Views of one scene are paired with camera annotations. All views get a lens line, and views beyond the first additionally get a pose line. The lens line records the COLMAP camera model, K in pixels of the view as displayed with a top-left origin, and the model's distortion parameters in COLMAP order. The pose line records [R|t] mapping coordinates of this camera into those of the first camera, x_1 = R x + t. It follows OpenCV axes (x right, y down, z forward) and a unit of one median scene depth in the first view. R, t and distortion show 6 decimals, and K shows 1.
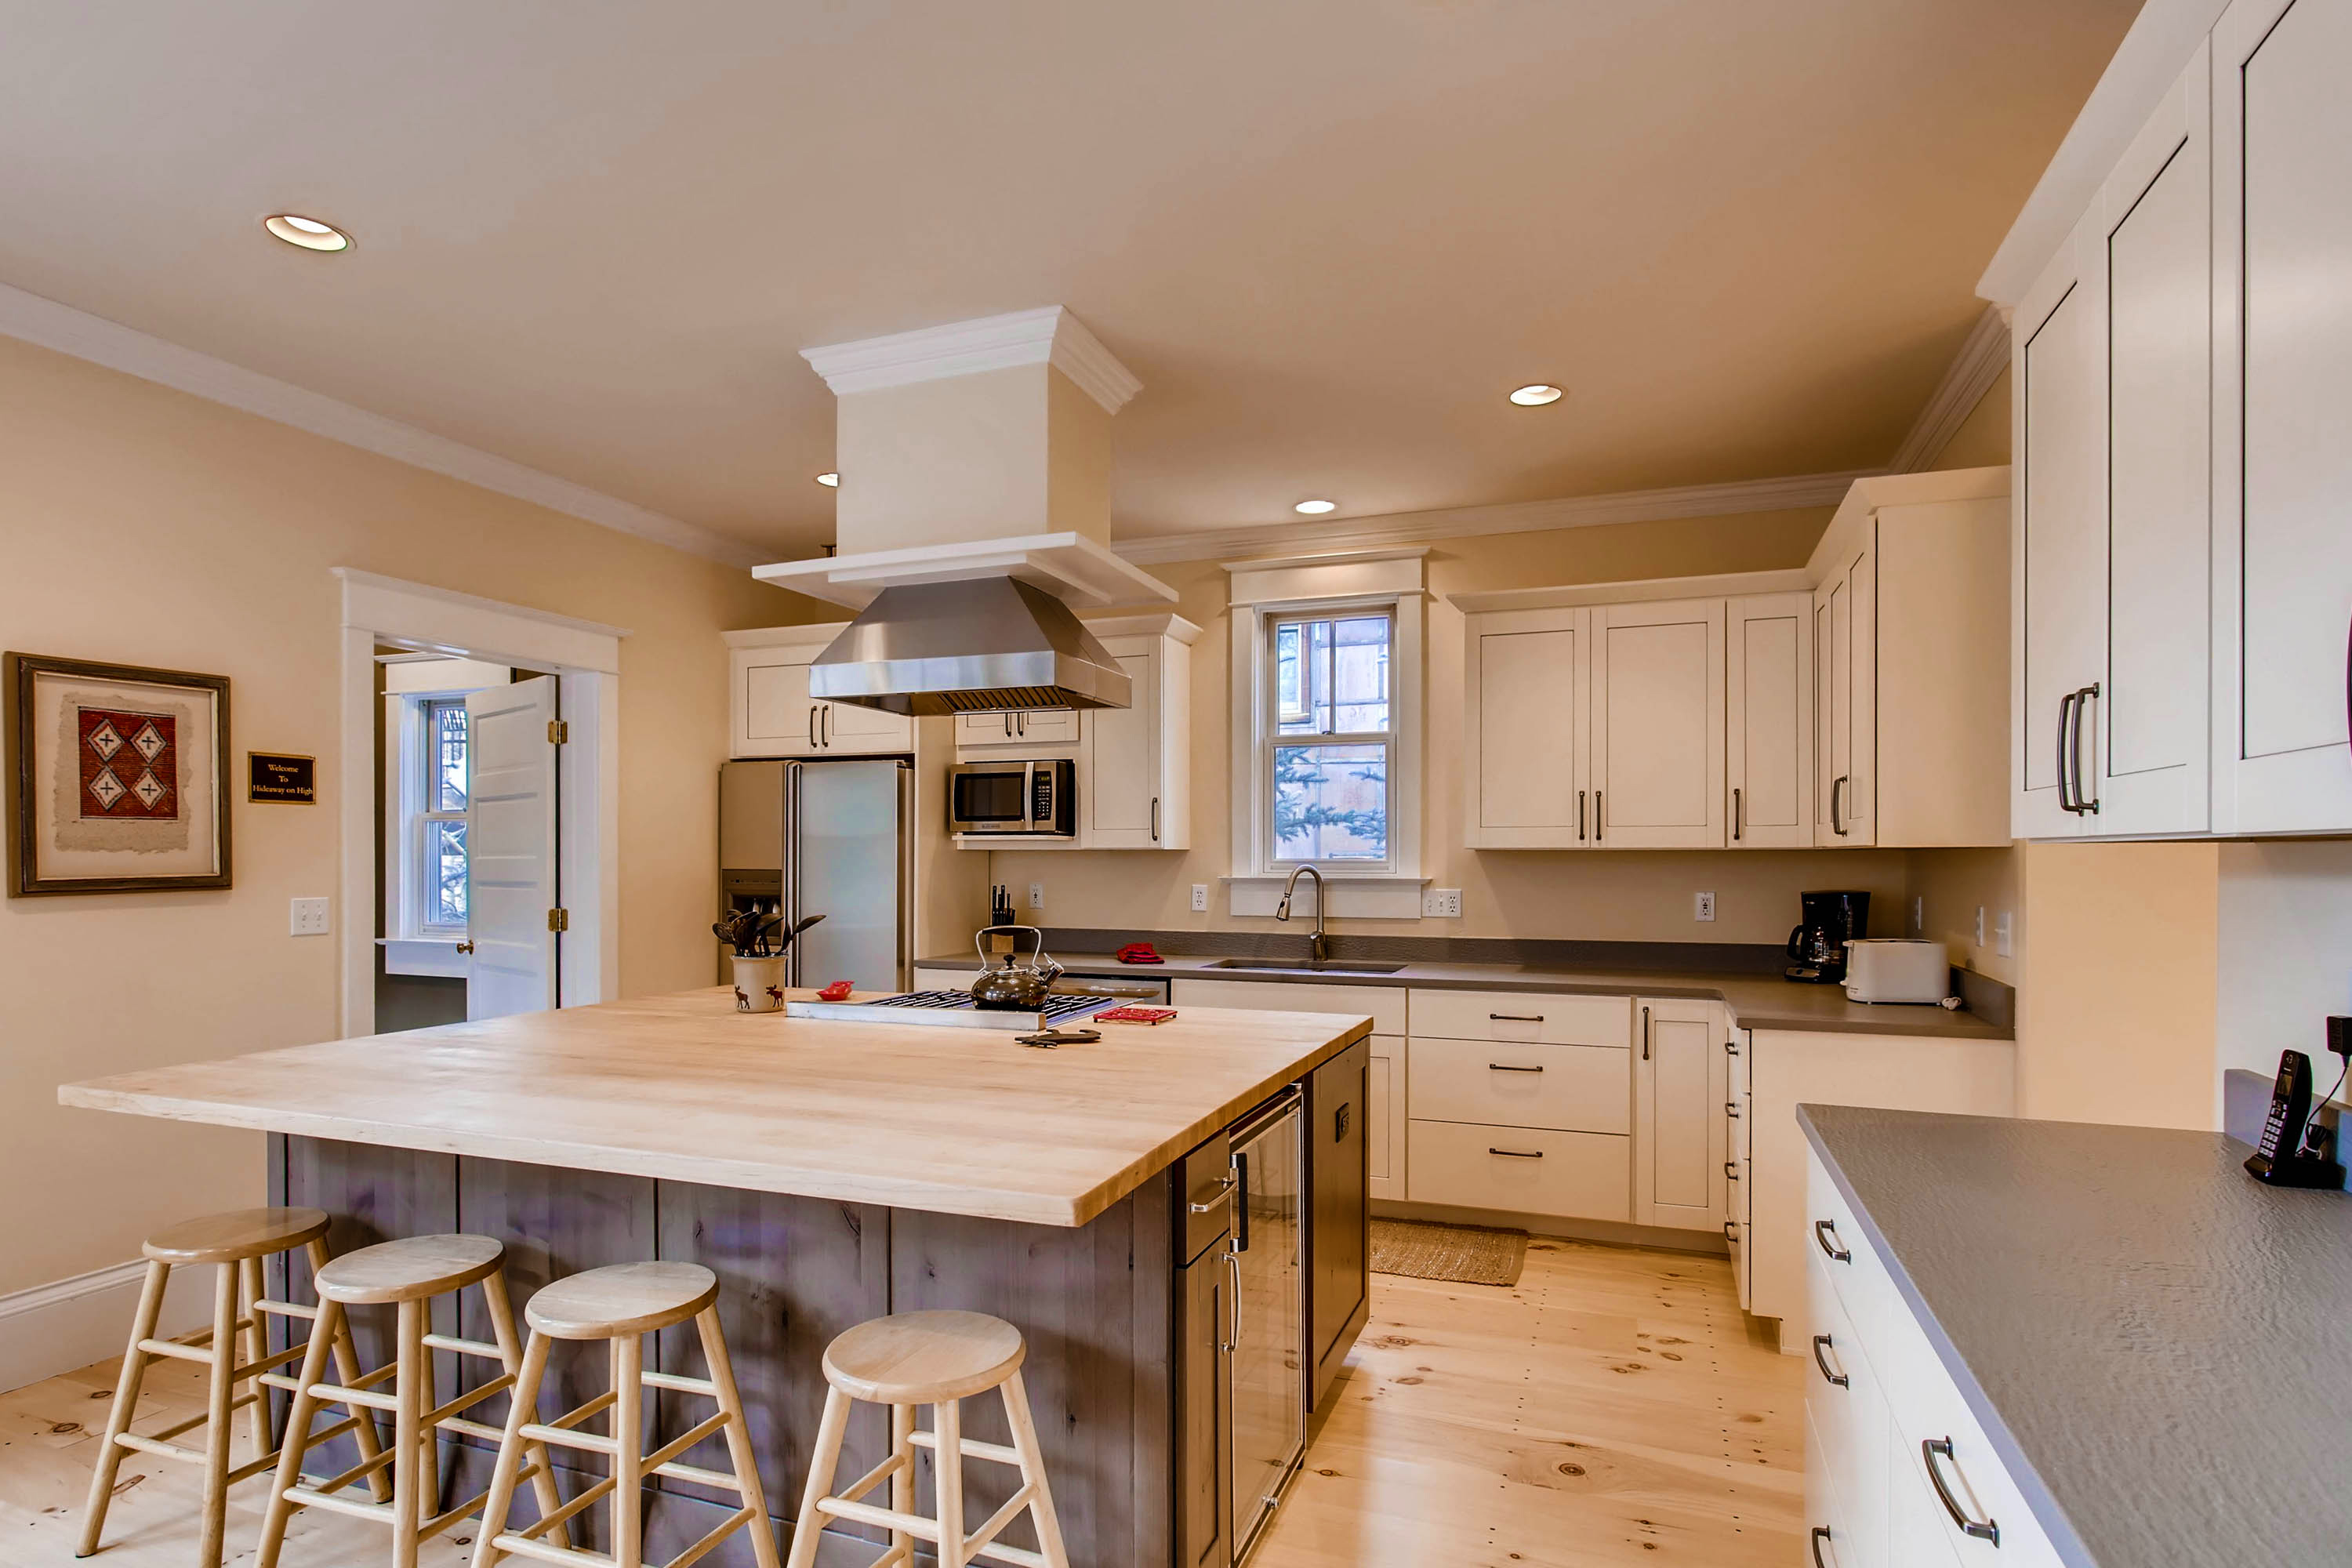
lens RADIAL K [[1218.1, 0, 1172.7], [0, 1218.1, 851.3], [0, 0, 1]] dist [-0.010582, 0.001729]
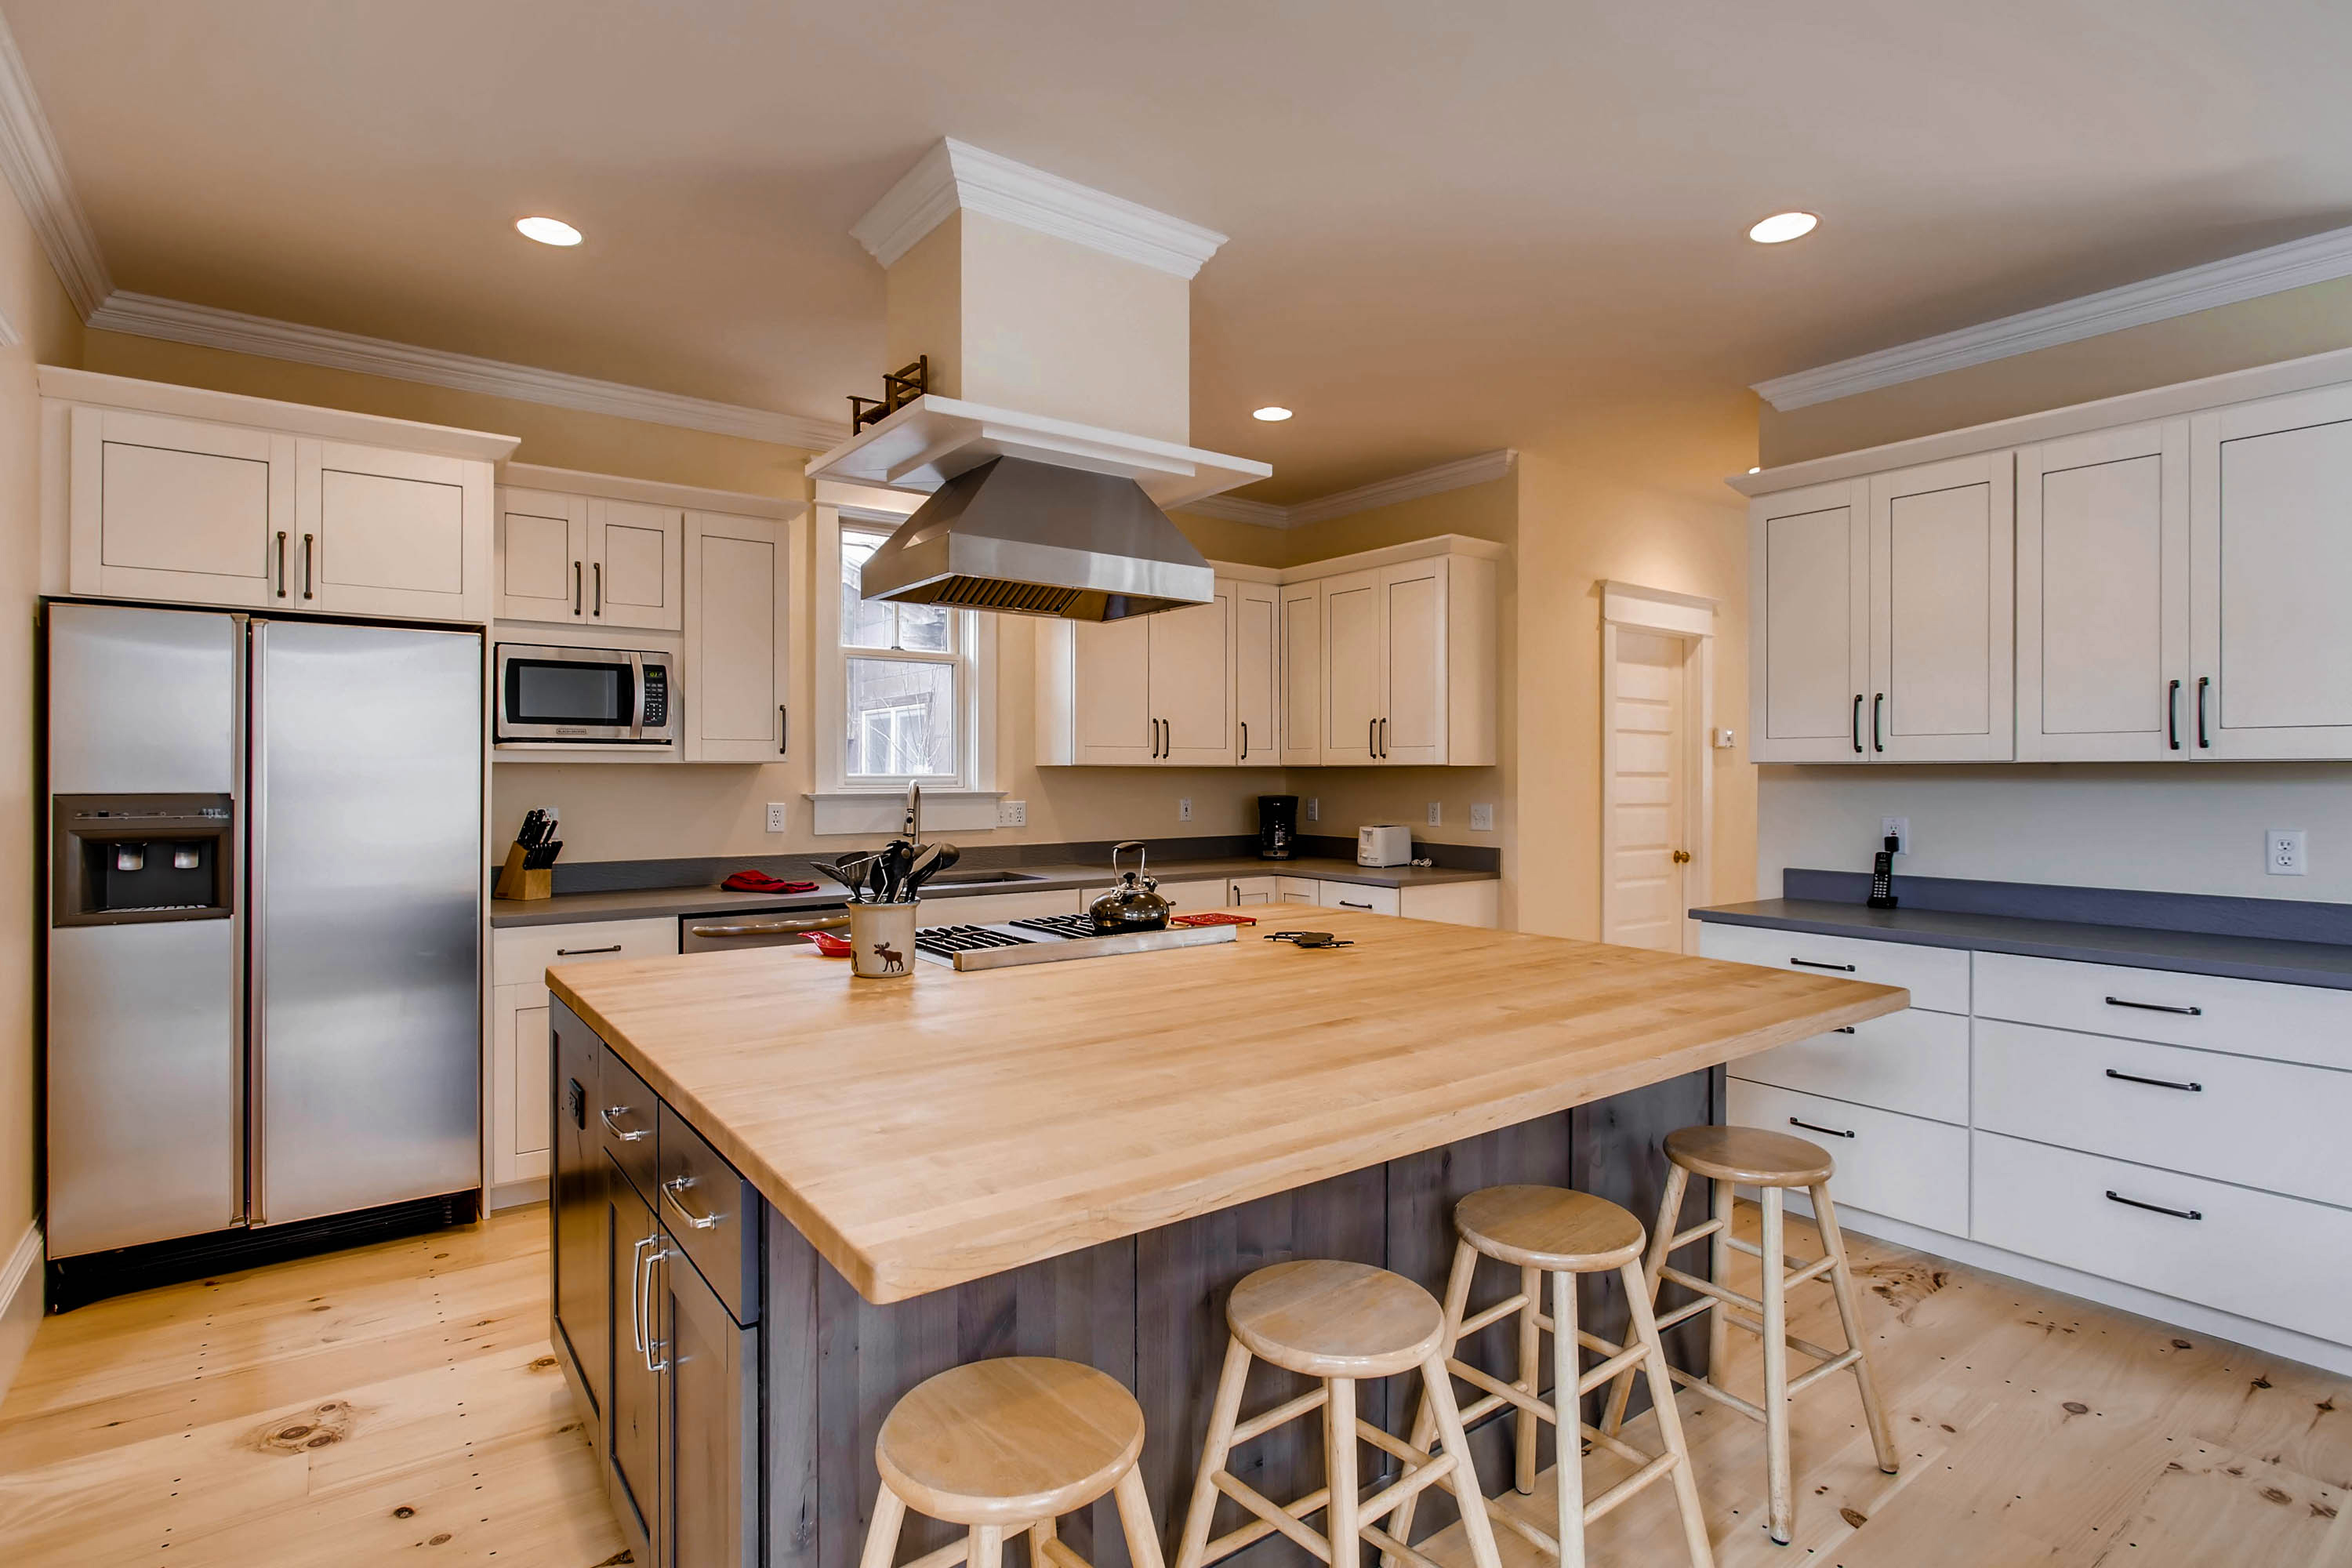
lens RADIAL K [[1150.4, 0, 1174.1], [0, 1150.4, 774.1], [0, 0, 1]] dist [-0.006468, 0.000889]
pose [[0.542517, -0.000926, 0.840045, -0.645521], [-0.003299, 0.999989, 0.003233, 0.002940], [-0.840039, -0.004526, 0.542508, 0.349298]]
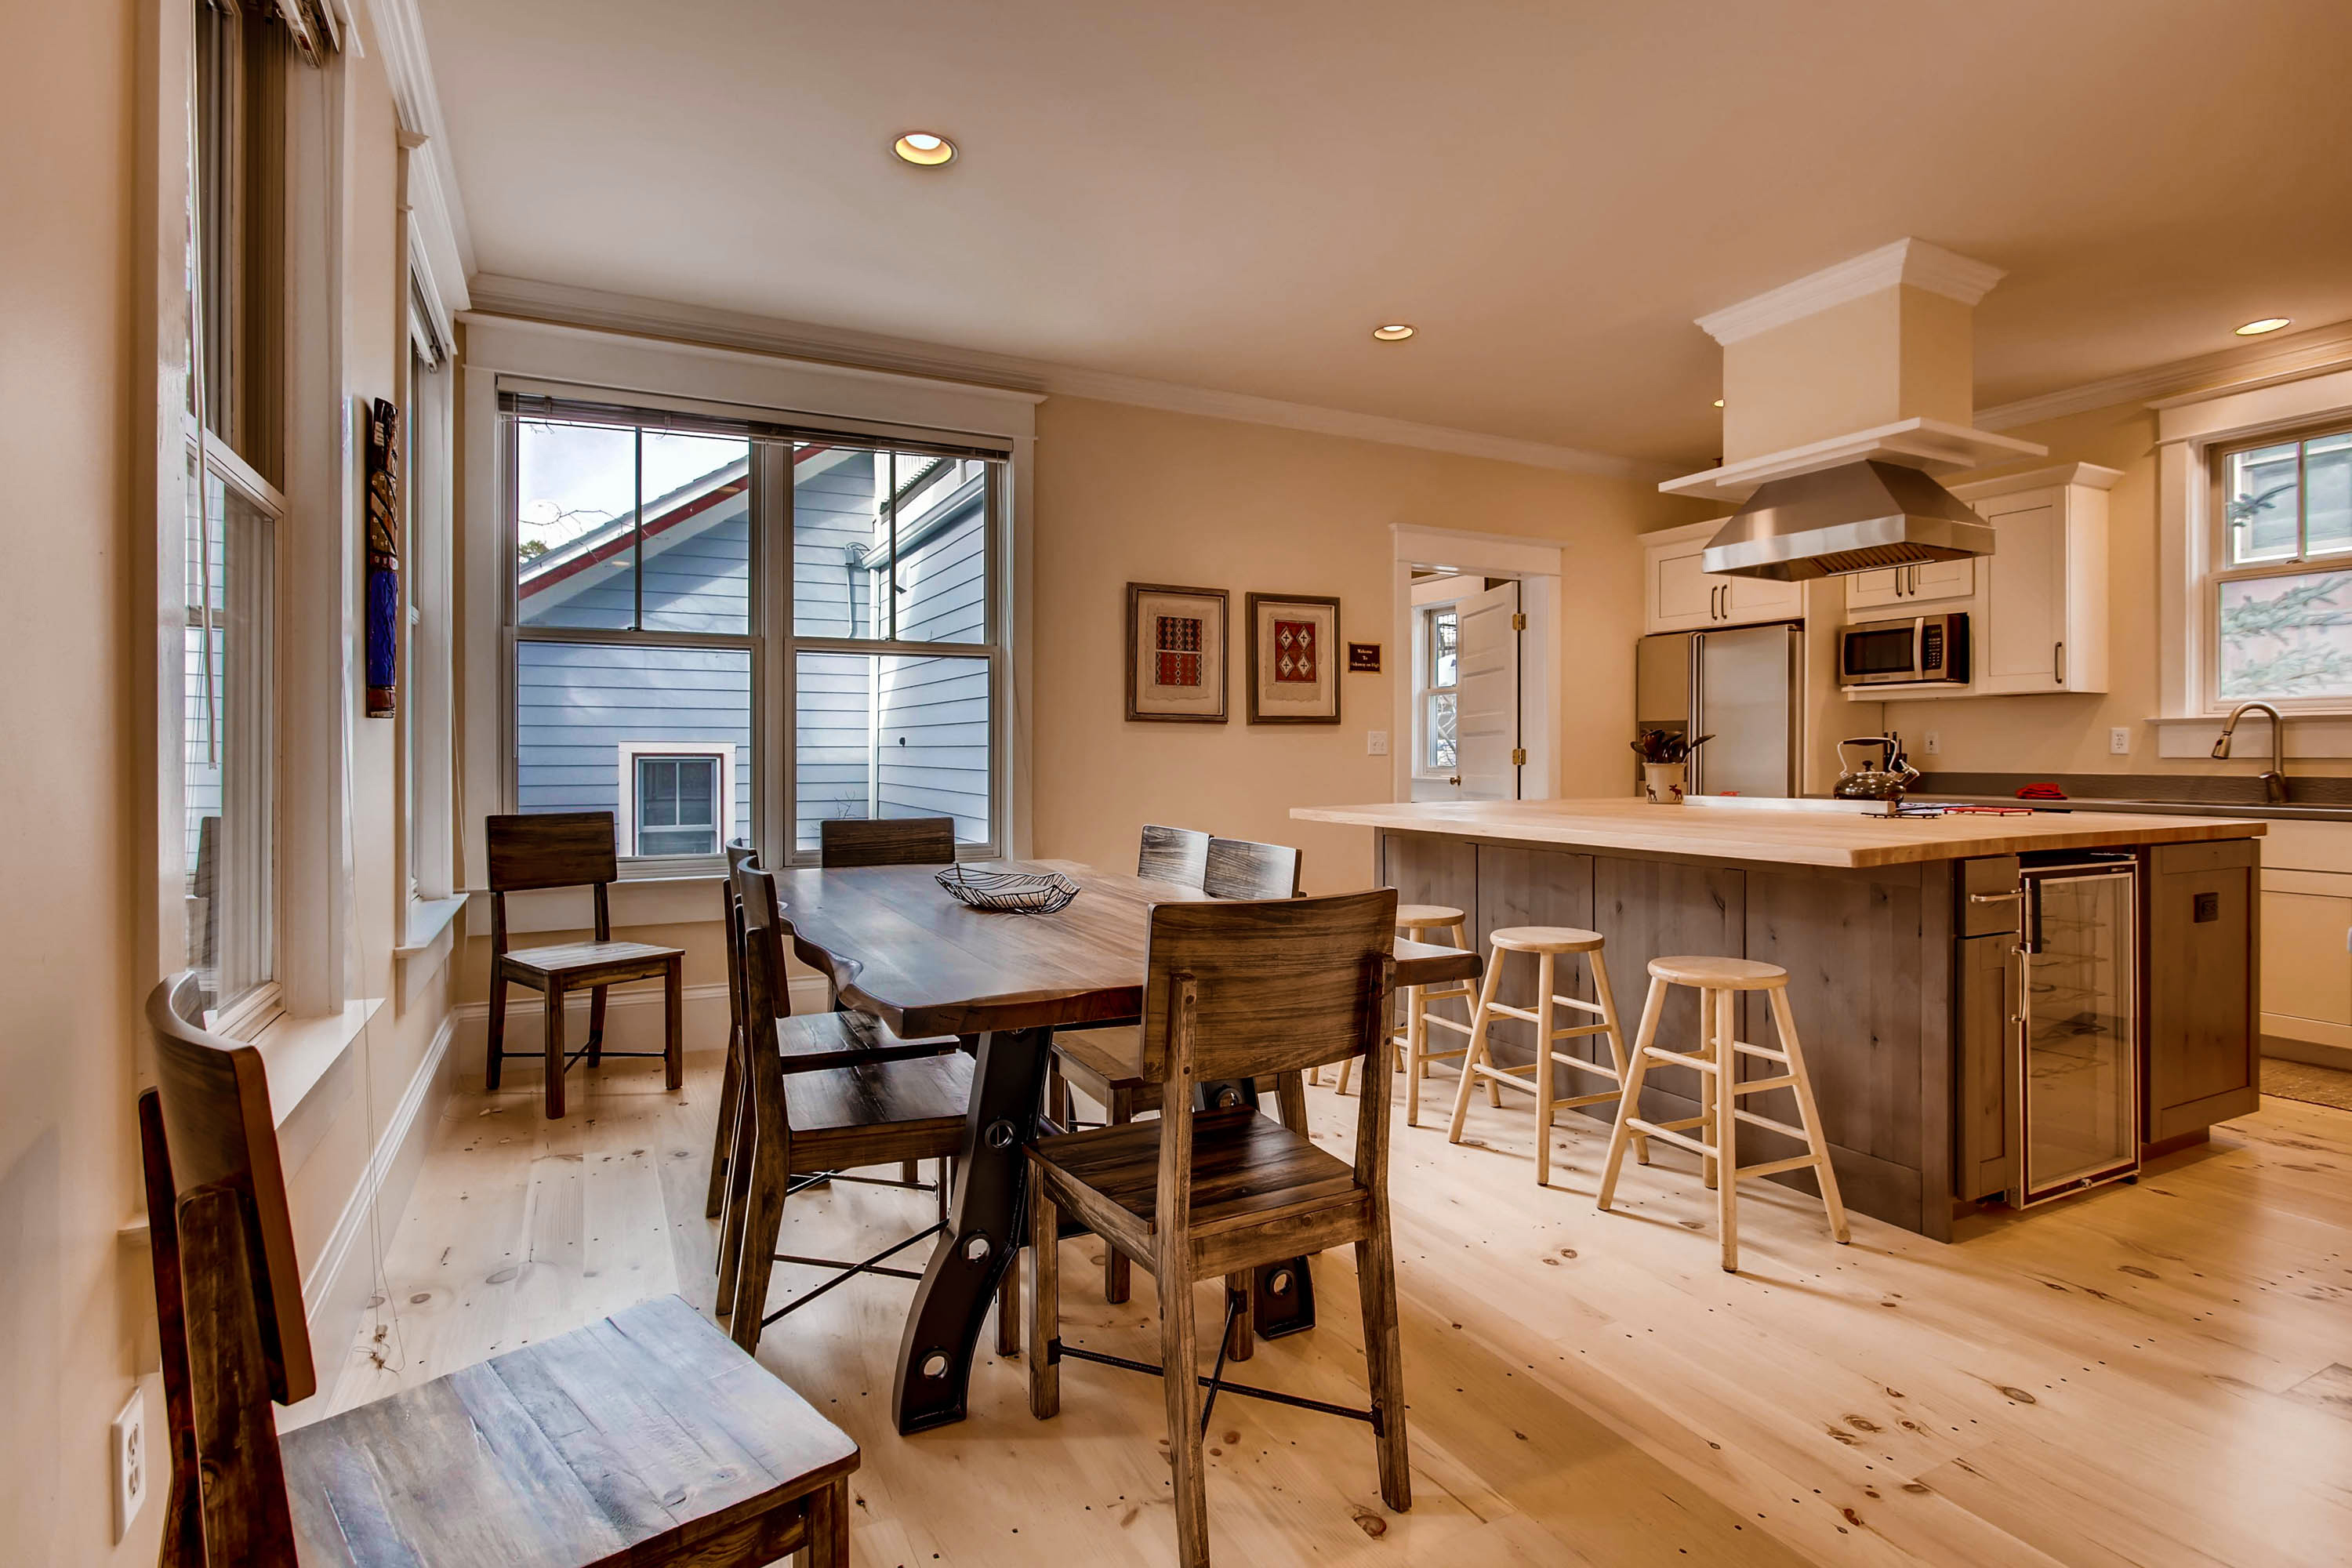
lens RADIAL K [[1150.4, 0, 1176.2], [0, 1150.4, 753.0], [0, 0, 1]] dist [-0.006468, 0.000889]
pose [[0.738009, 0.001056, -0.674790, 0.102822], [0.001295, 0.999995, 0.002981, 0.053768], [0.674790, -0.003074, 0.738004, -0.264812]]
